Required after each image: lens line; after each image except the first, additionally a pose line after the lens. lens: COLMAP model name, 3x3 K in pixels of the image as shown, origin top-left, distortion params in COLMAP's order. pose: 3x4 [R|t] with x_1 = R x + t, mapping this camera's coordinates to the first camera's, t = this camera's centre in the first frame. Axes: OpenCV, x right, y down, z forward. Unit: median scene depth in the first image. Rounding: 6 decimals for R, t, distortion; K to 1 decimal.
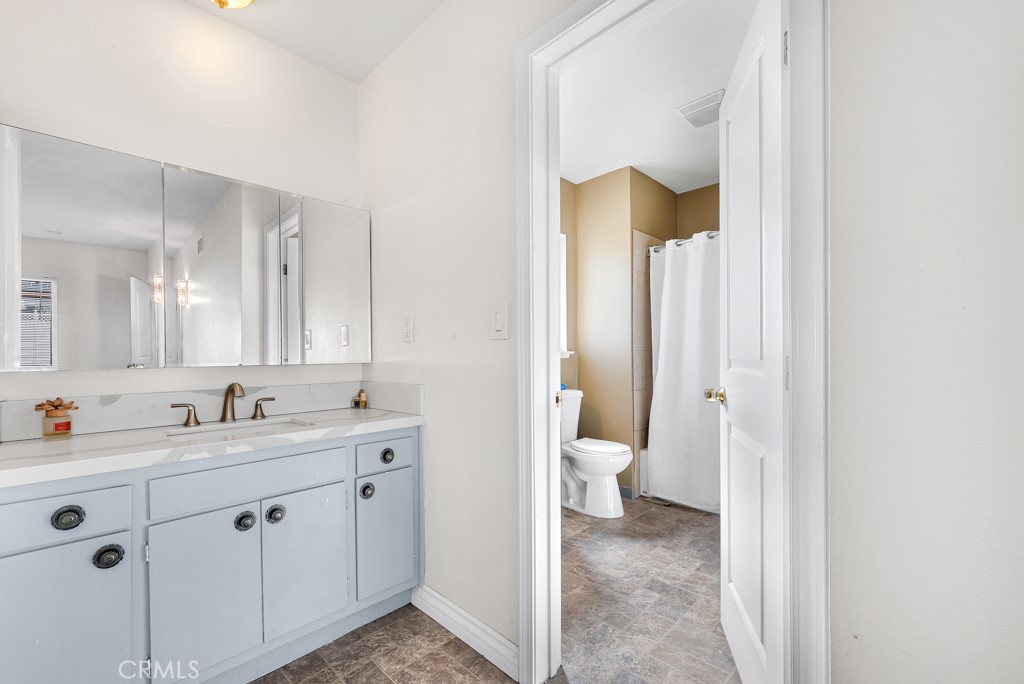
lens RADIAL K [[428.6, 0, 505.2], [0, 428.6, 352.6], [0, 0, 1]] dist [0.000290, -0.000859]
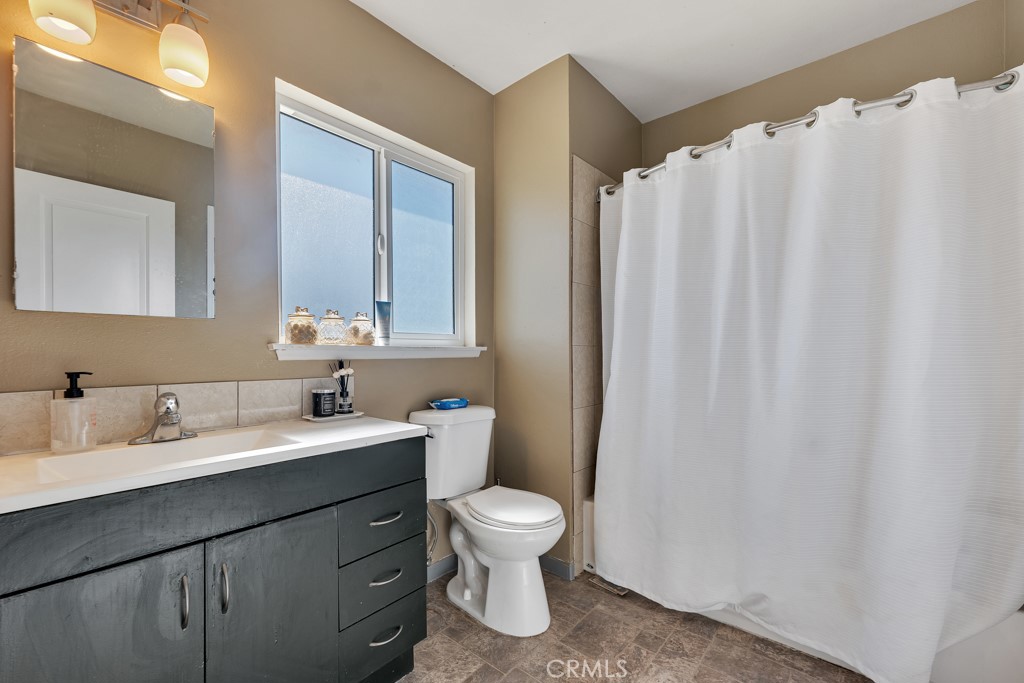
lens RADIAL K [[428.6, 0, 505.2], [0, 428.6, 352.1], [0, 0, 1]] dist [0.000290, -0.000859]
pose [[0.997115, 0.003541, 0.075822, 0.151433], [-0.004027, 0.999972, 0.006252, 0.000886], [-0.075798, -0.006540, 0.997102, 0.374757]]
